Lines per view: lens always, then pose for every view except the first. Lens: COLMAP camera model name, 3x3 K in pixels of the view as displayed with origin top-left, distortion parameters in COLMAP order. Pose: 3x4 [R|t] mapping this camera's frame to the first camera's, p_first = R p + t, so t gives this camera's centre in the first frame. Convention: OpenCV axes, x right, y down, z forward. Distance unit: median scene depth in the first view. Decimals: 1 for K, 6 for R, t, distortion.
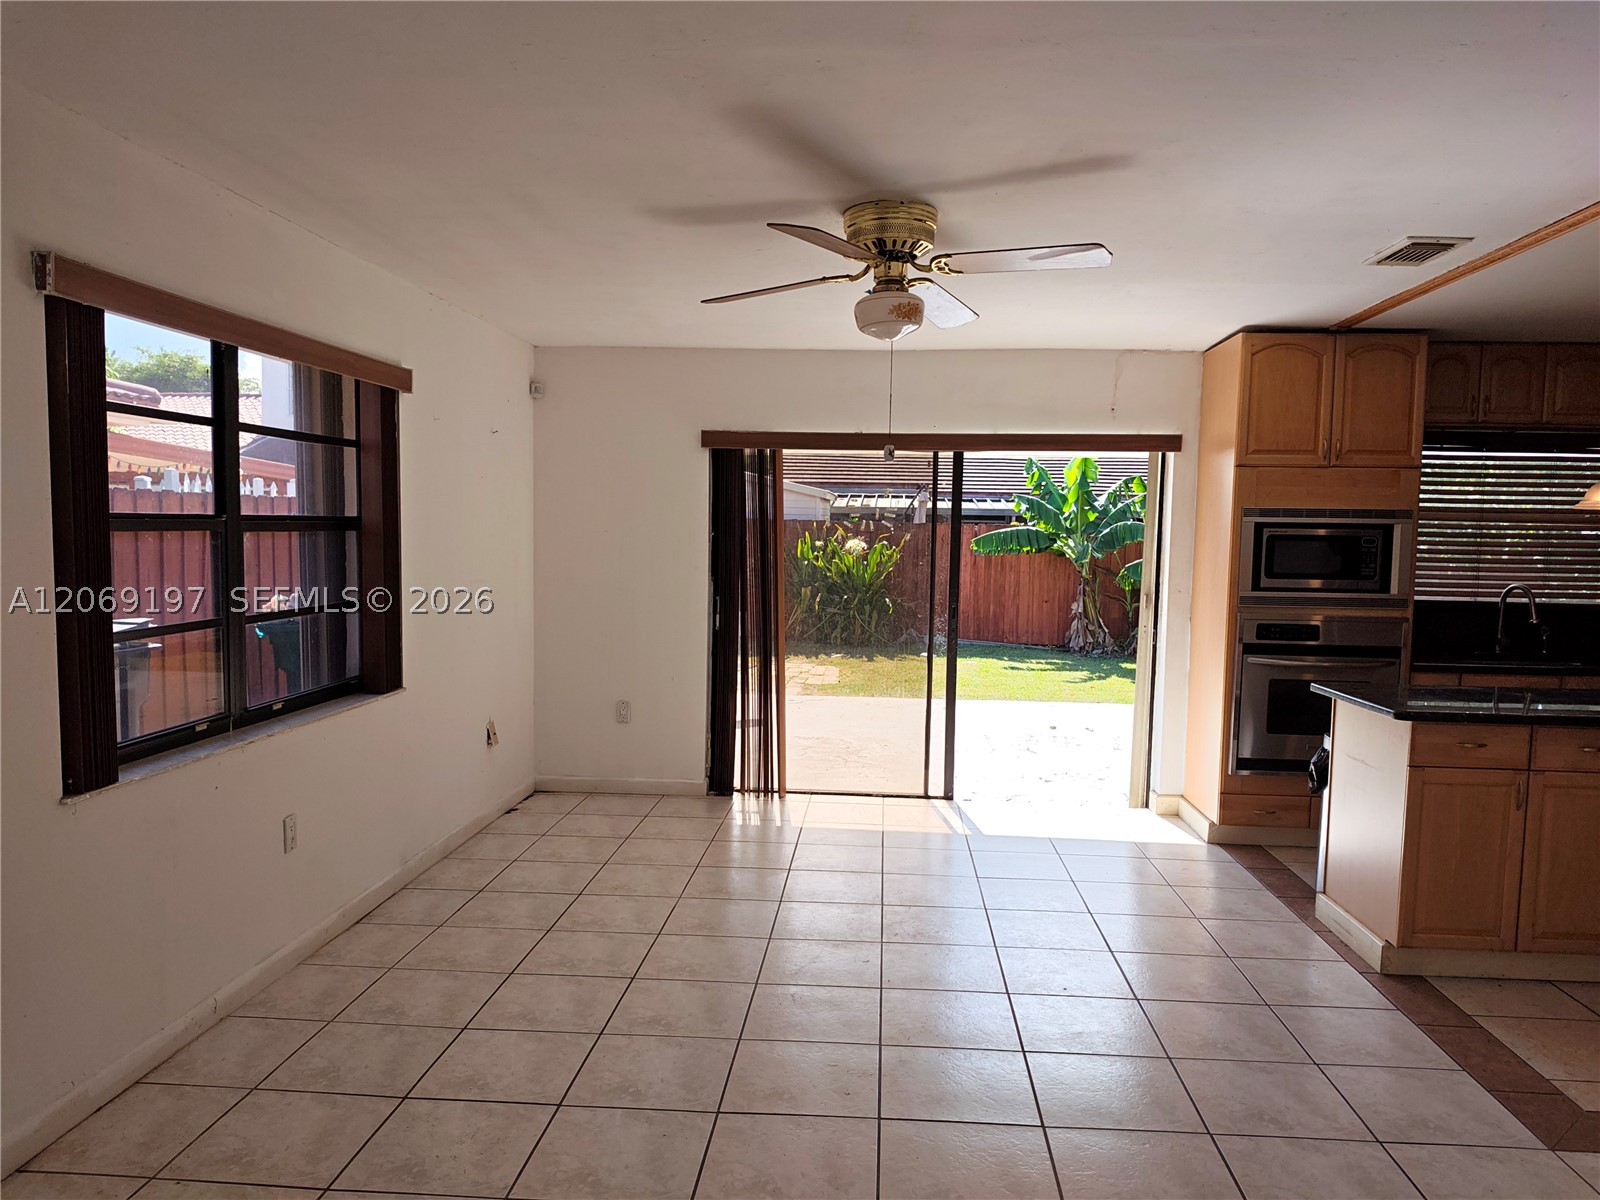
lens RADIAL K [[1113.9, 0, 811.3], [0, 1113.9, 608.6], [0, 0, 1]] dist [0.068966, -0.125336]
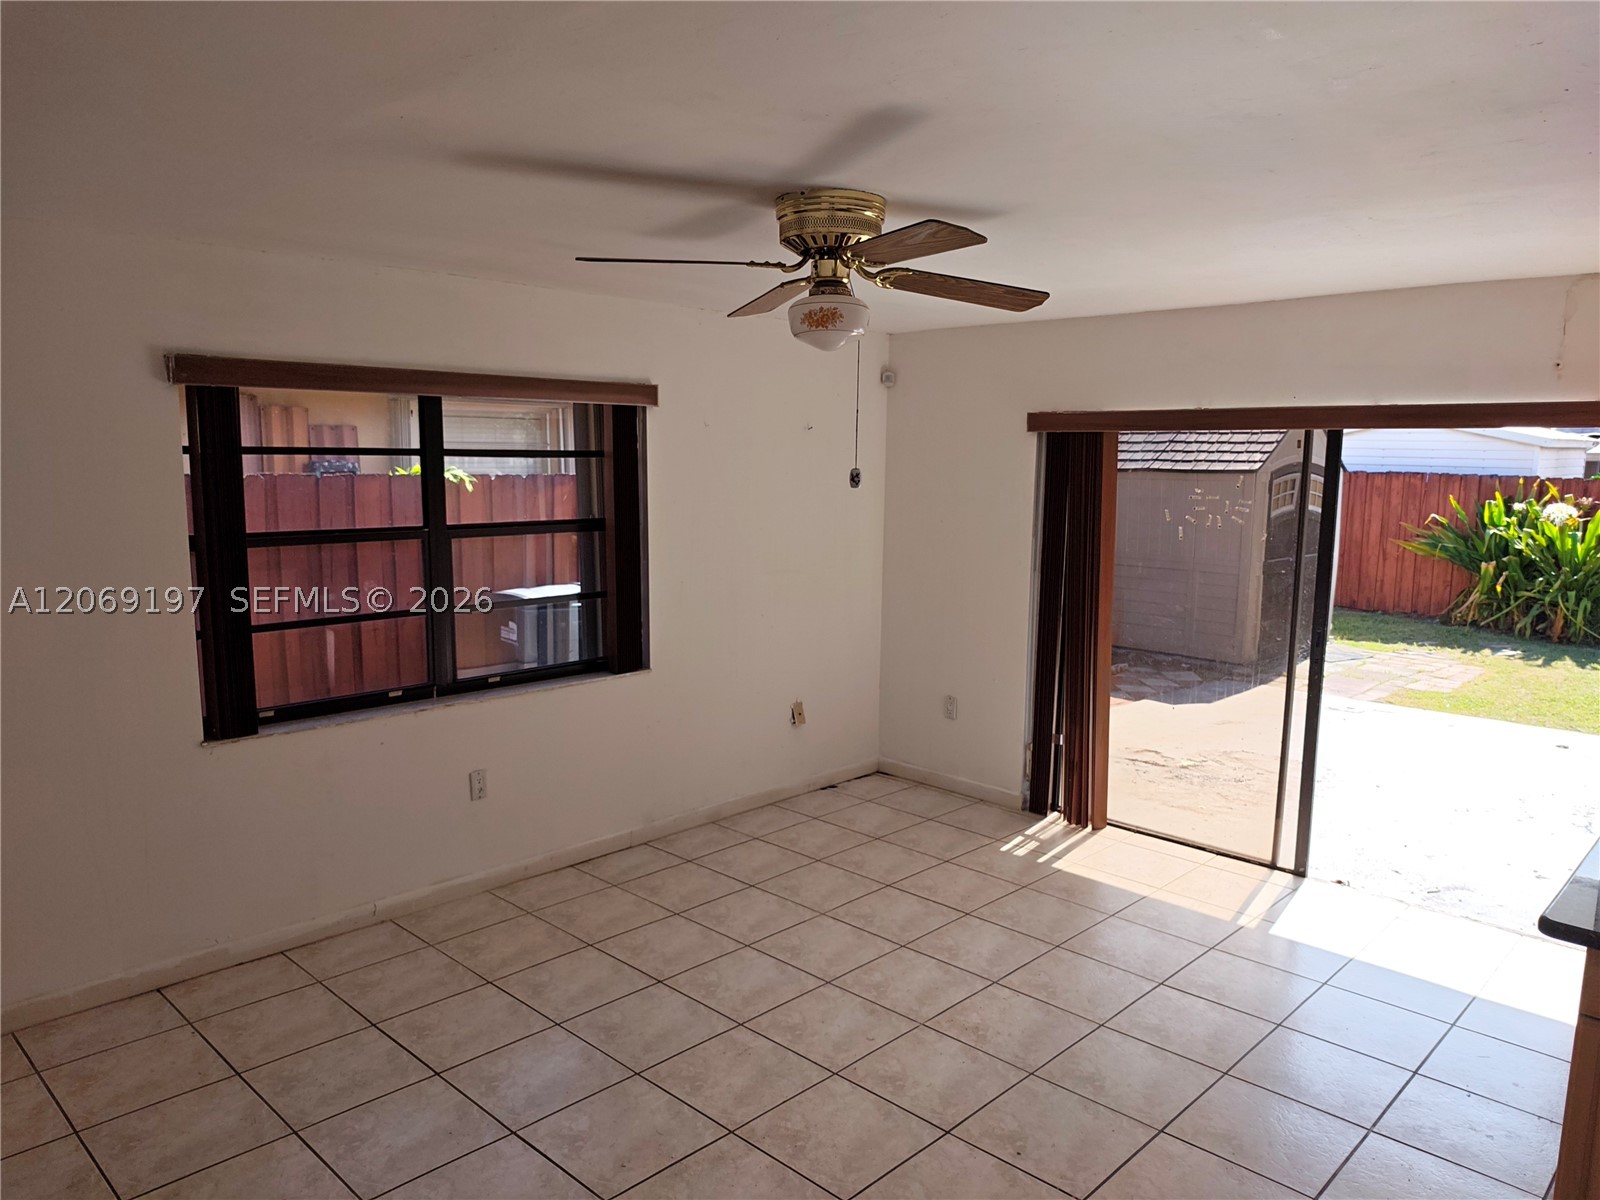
lens RADIAL K [[1108.6, 0, 816.8], [0, 1108.6, 619.0], [0, 0, 1]] dist [0.074947, -0.127377]
pose [[0.765110, 0.086369, -0.638081, 0.414702], [-0.043782, 0.995648, 0.082269, -0.069396], [0.642410, -0.035008, 0.765561, 0.219941]]
